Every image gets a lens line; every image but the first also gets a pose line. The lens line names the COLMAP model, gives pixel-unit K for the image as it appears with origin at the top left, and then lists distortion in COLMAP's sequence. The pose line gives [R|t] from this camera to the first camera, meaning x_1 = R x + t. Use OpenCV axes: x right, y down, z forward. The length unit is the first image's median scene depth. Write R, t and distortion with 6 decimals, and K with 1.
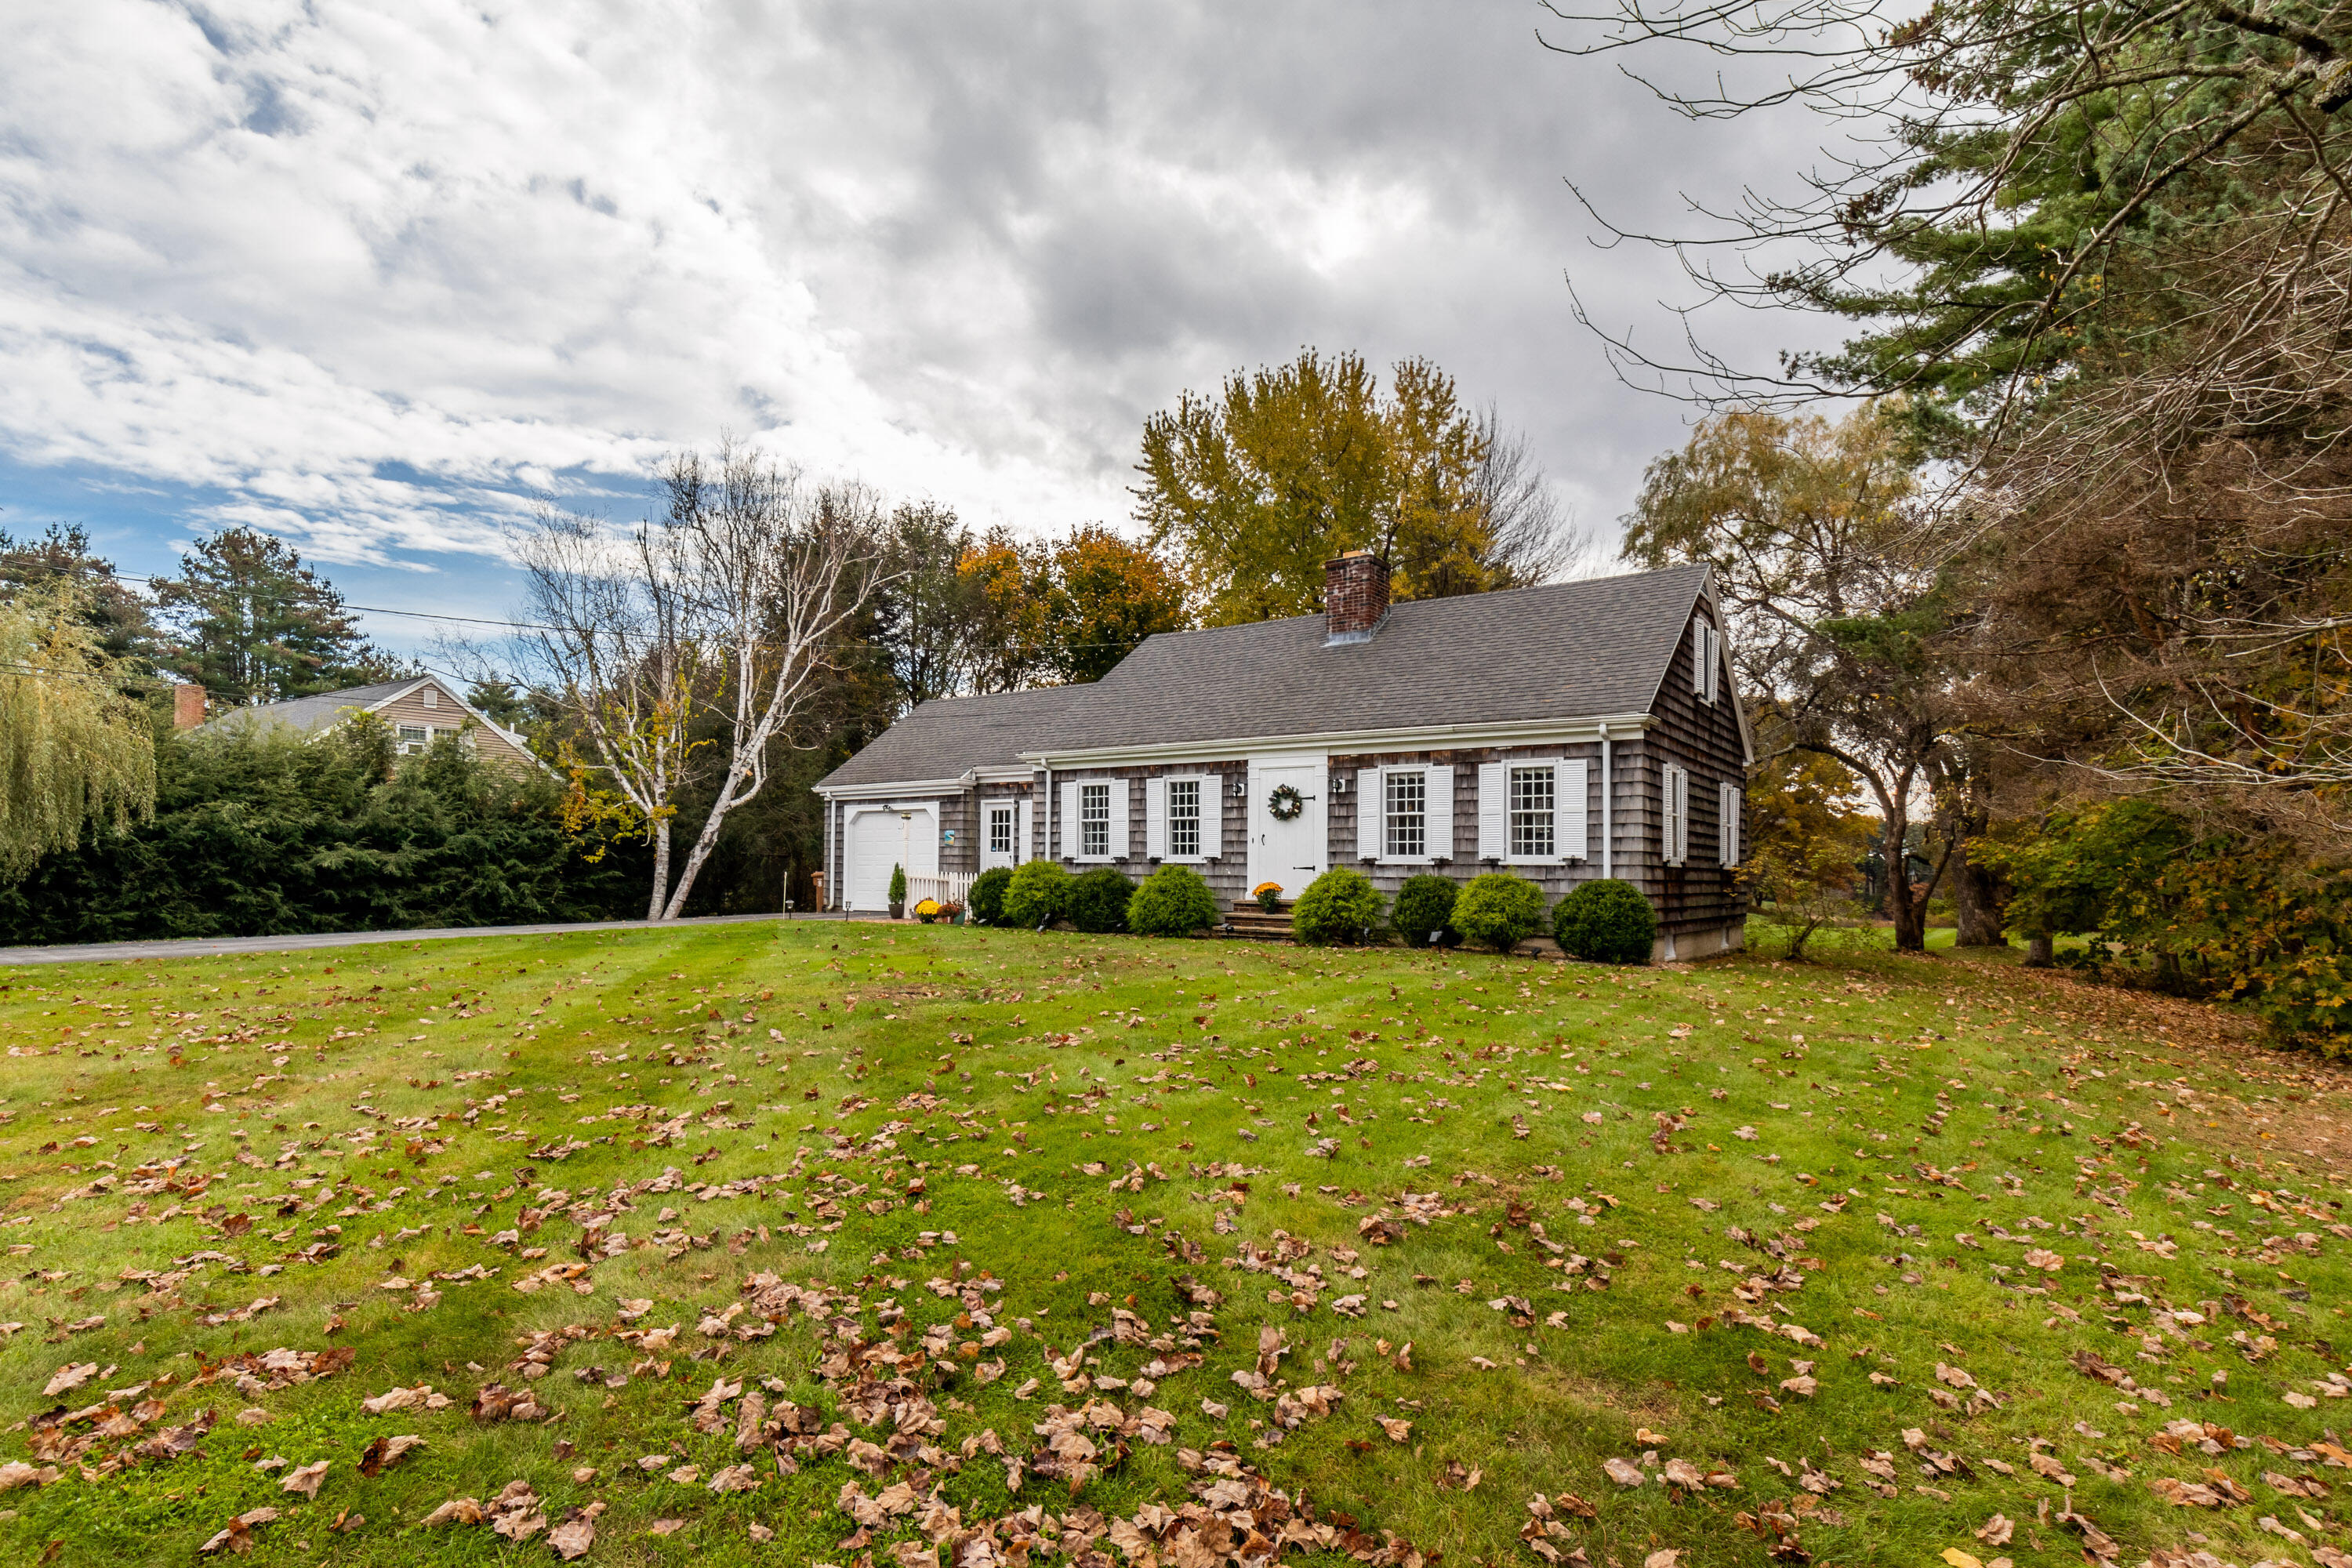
lens RADIAL K [[1225.7, 0, 1100.0], [0, 1225.7, 848.4], [0, 0, 1]] dist [0.001098, 0.000130]
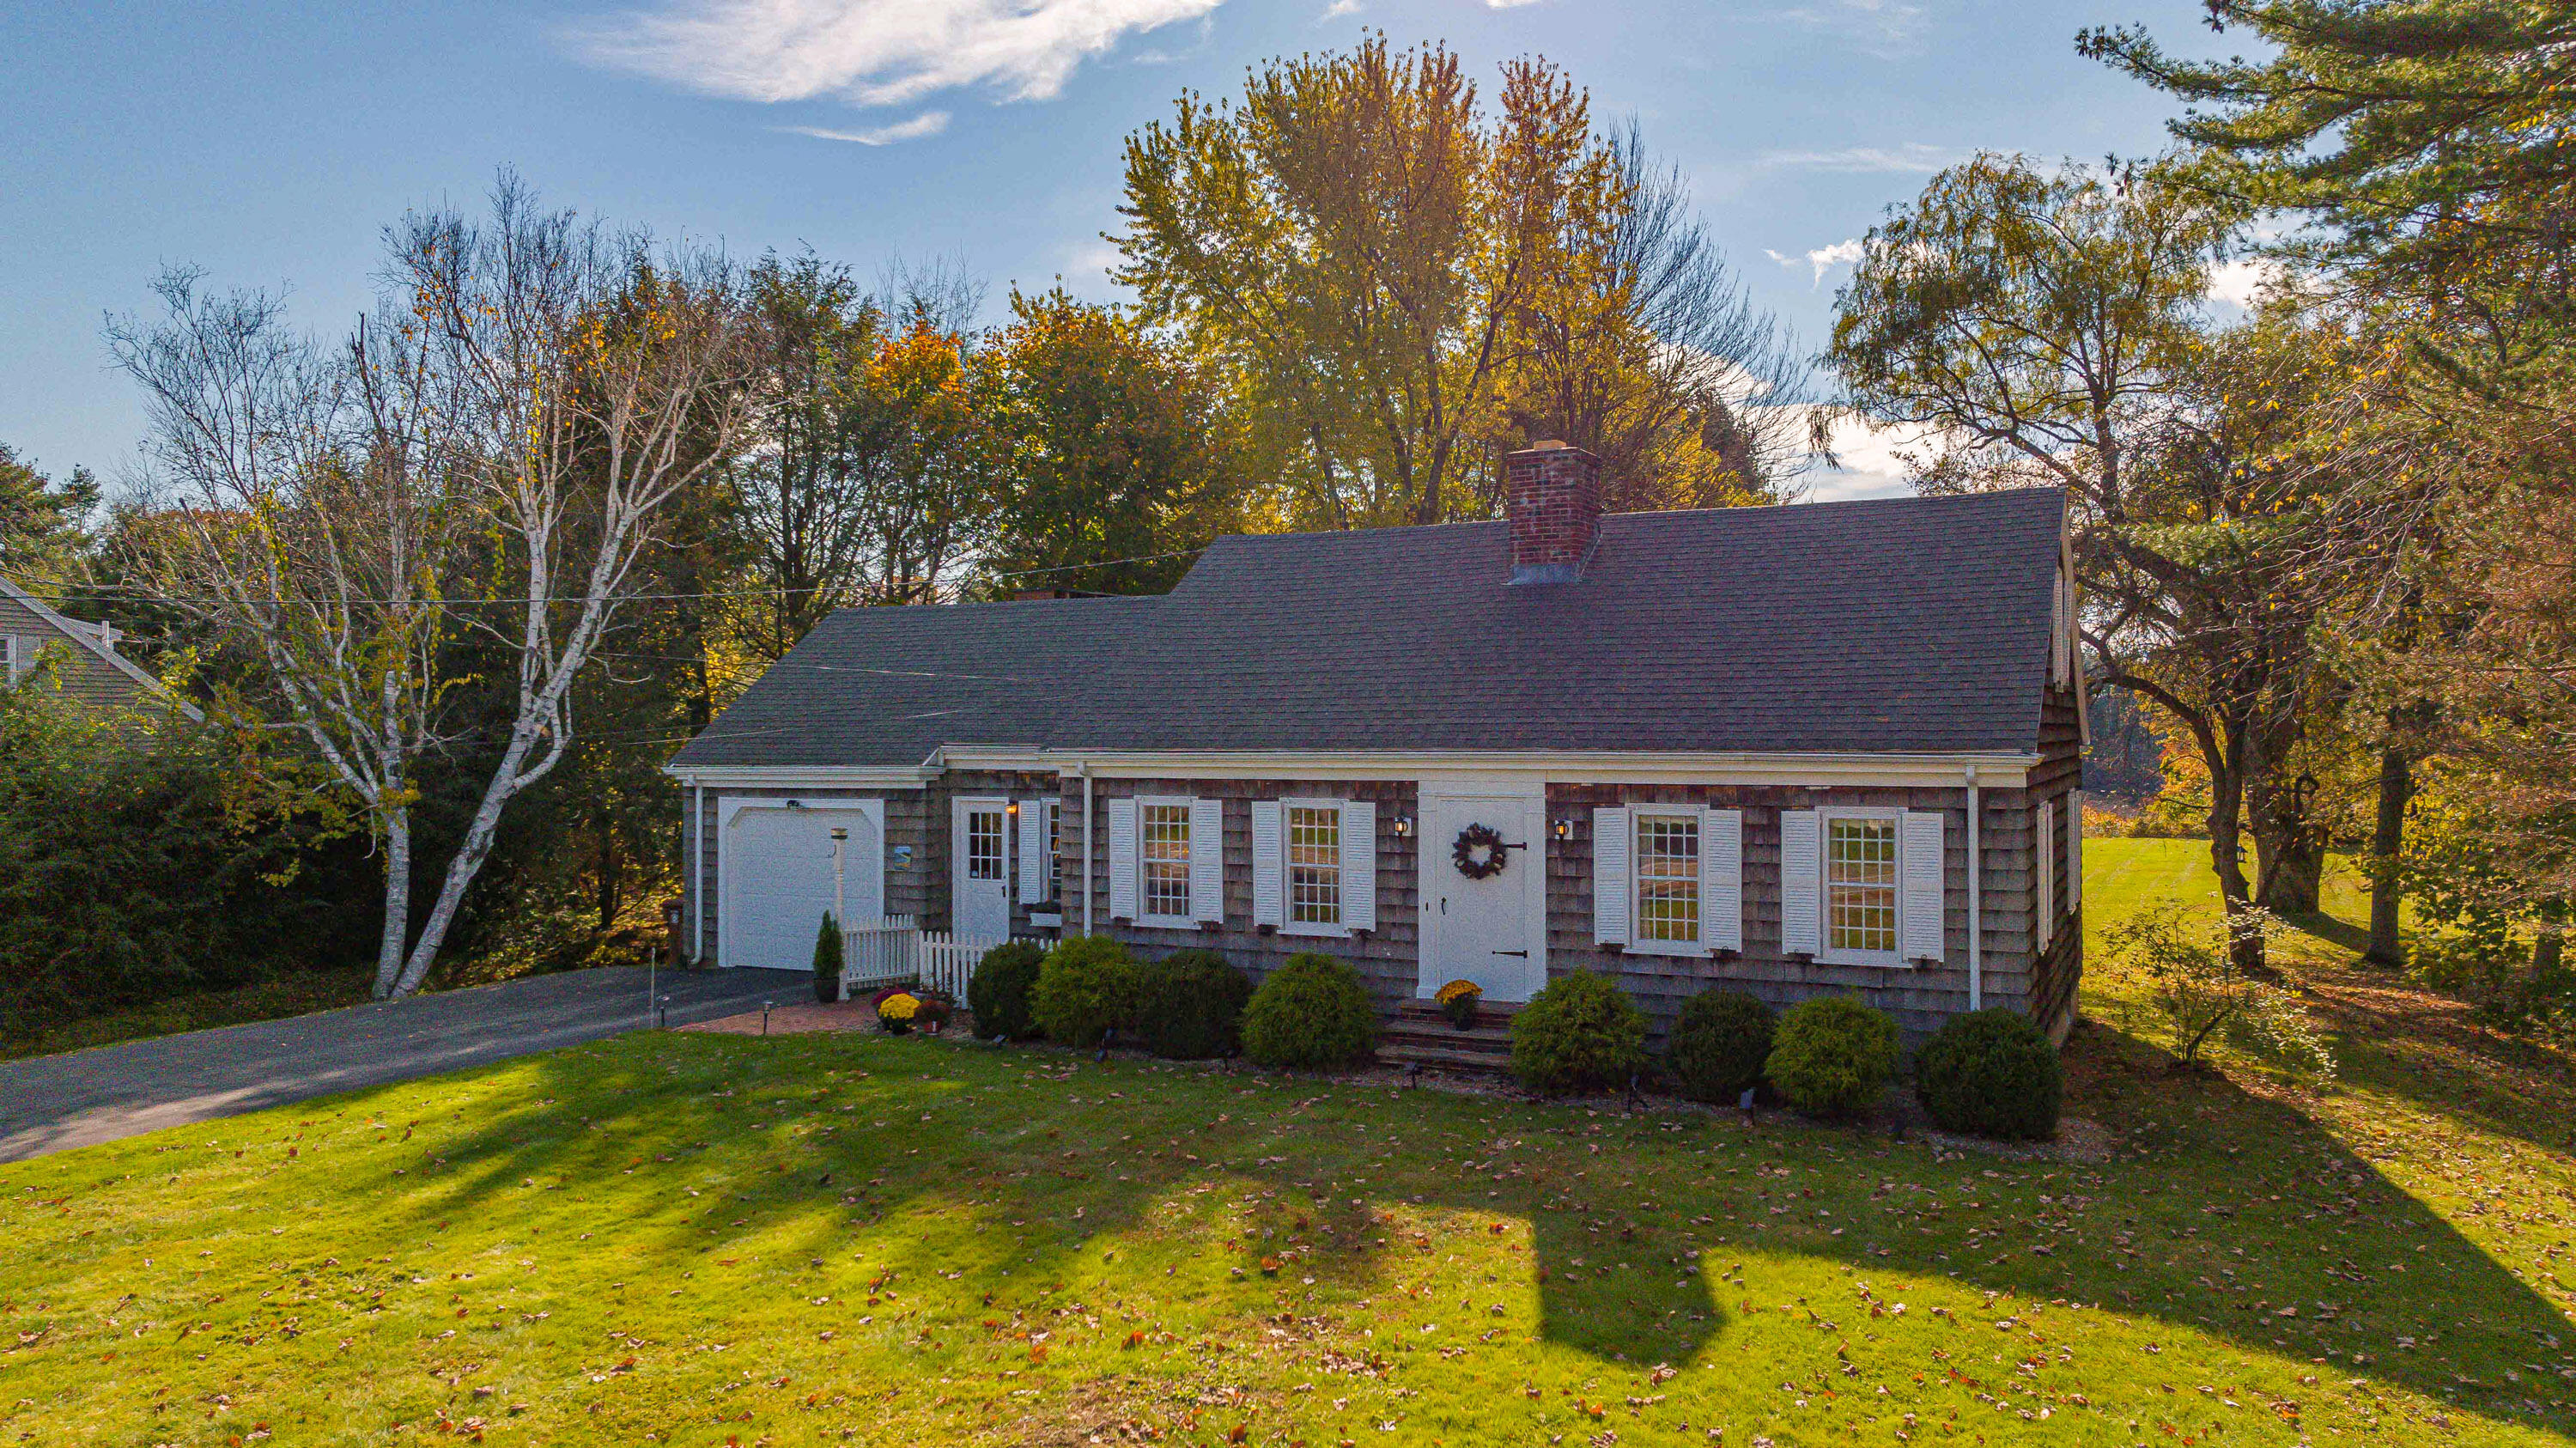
lens RADIAL K [[1837.3, 0, 1288.0], [0, 1837.3, 724.0], [0, 0, 1]] dist [-0.006892, -0.006758]
pose [[0.986948, -0.006200, 0.160917, -0.083187], [0.004553, 0.999933, 0.010606, -0.091225], [-0.160972, -0.009735, 0.986911, 0.040958]]
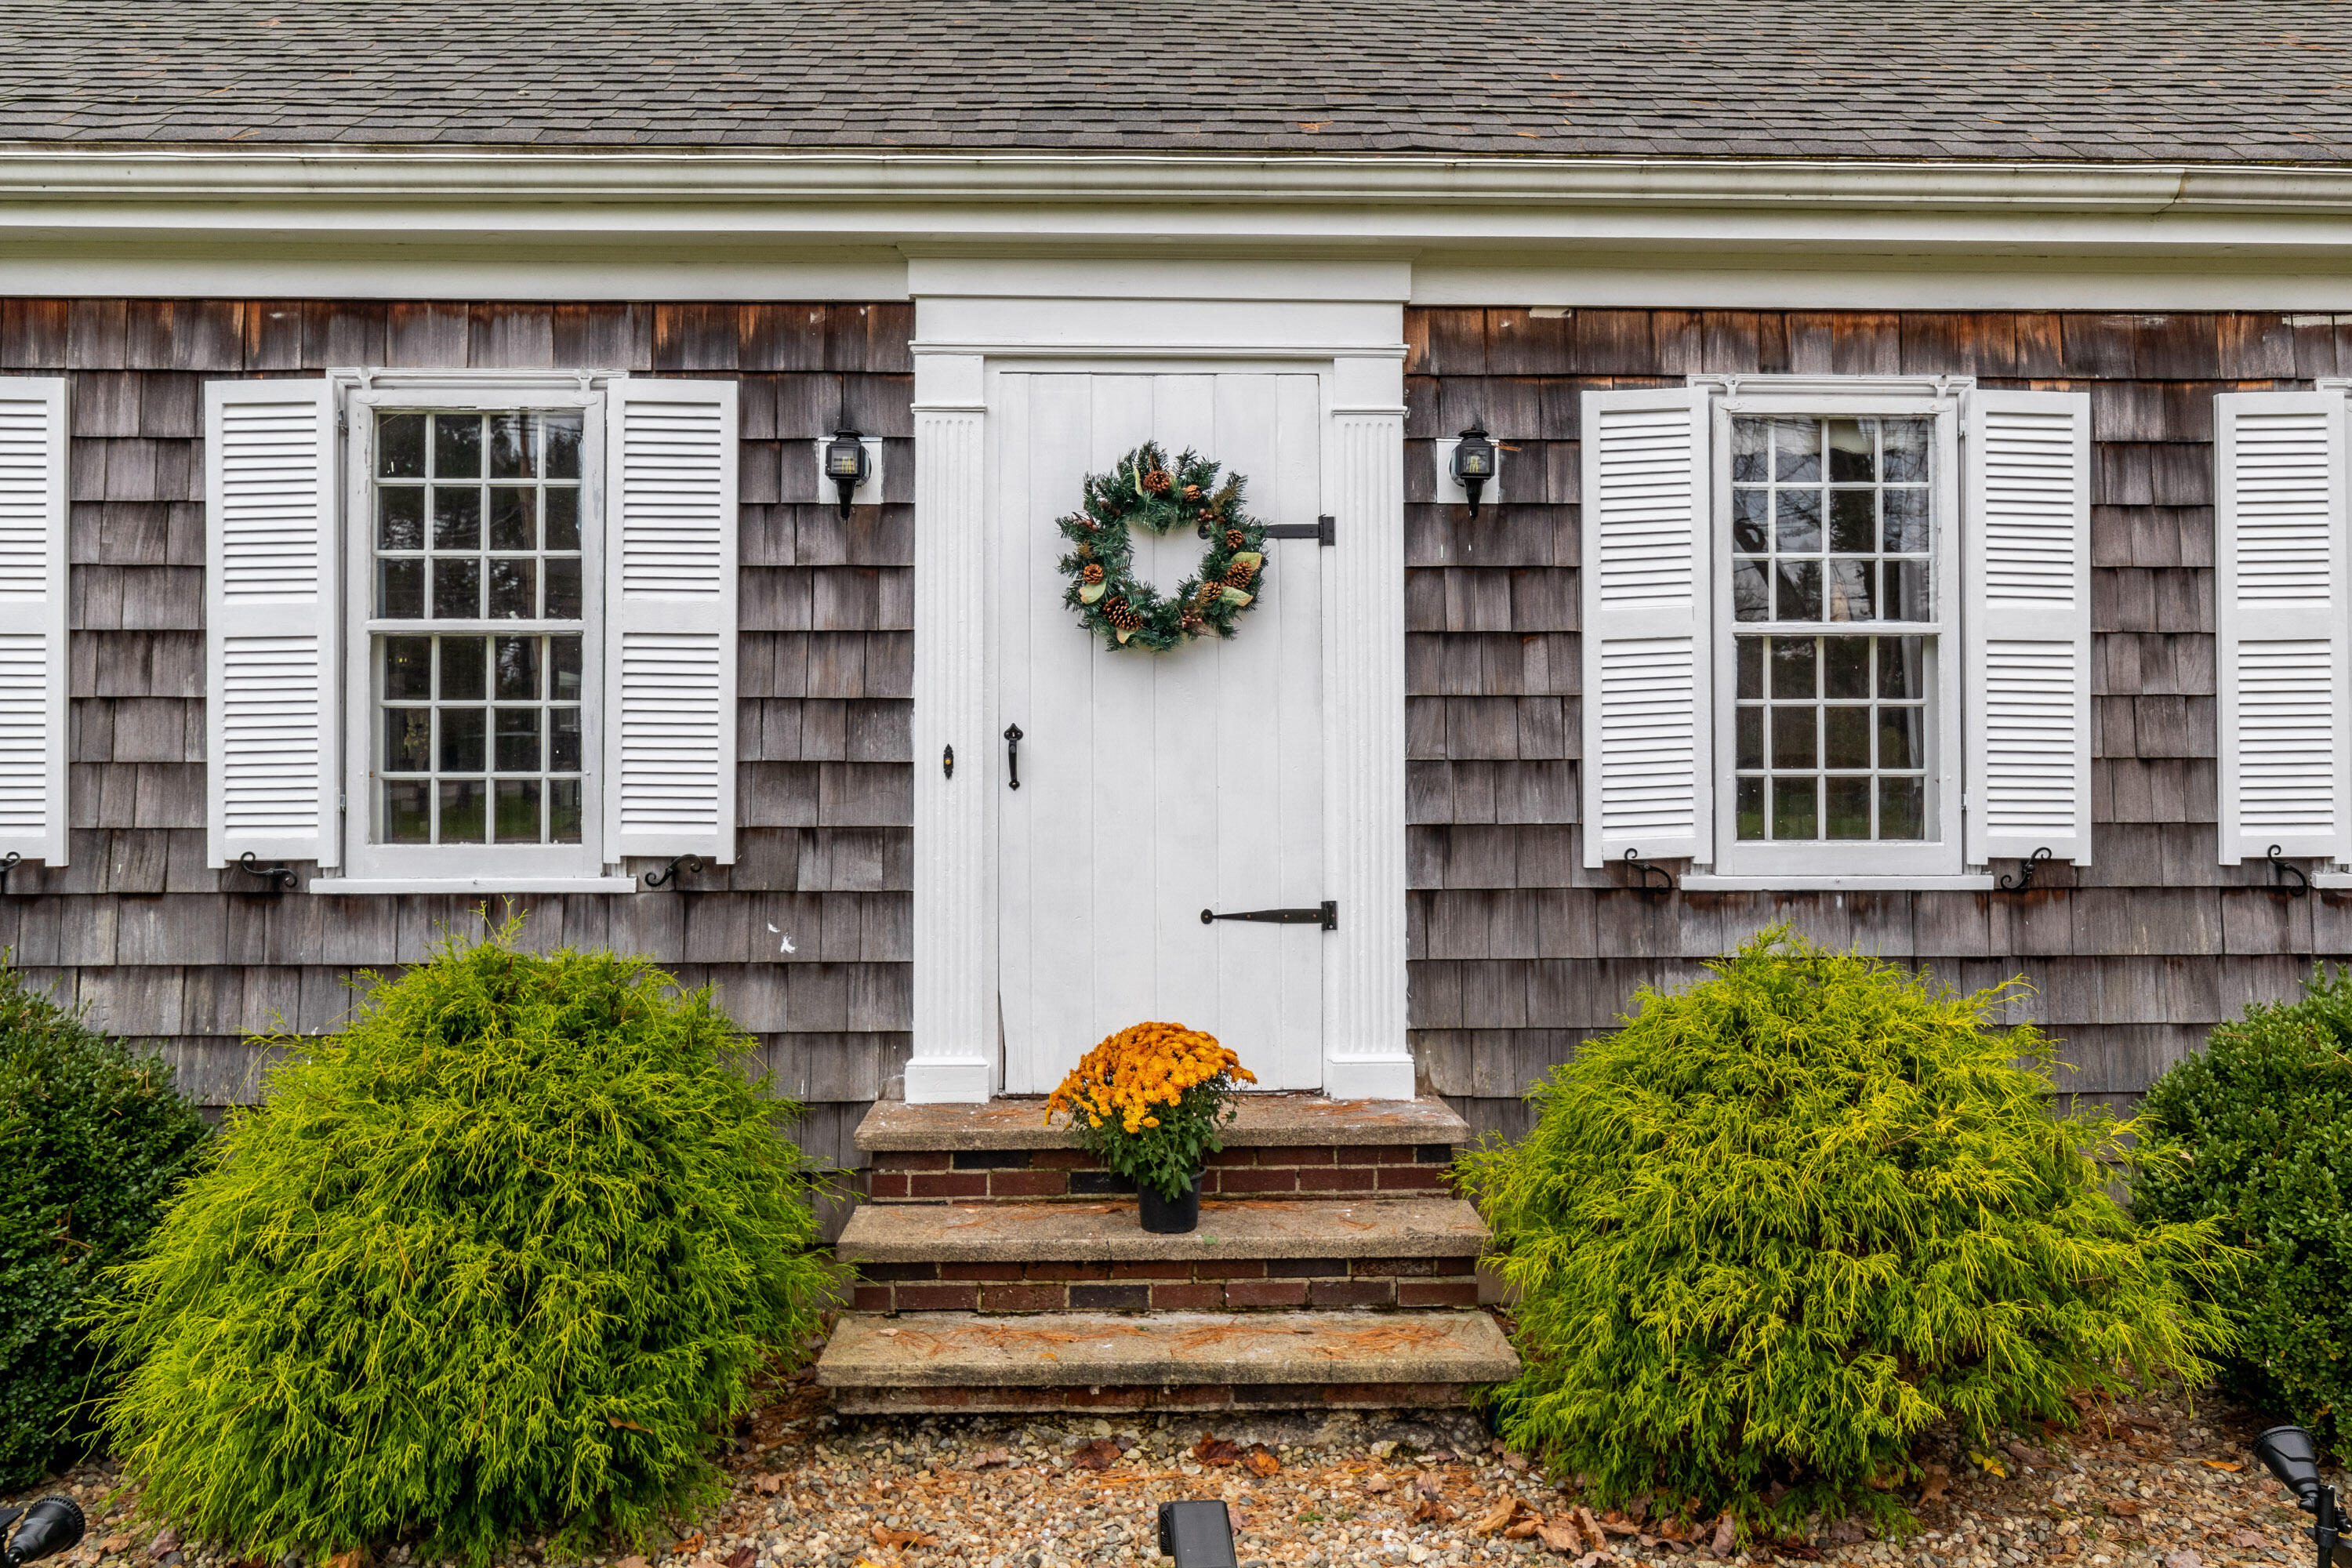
lens RADIAL K [[1710.7, 0, 1182.0], [0, 1710.7, 732.7], [0, 0, 1]] dist [0.002650, 0.000905]
pose [[0.791758, 0.005616, 0.610809, 0.001693], [-0.002279, 0.999978, -0.006240, -0.007234], [-0.610831, 0.003549, 0.791753, 0.628788]]
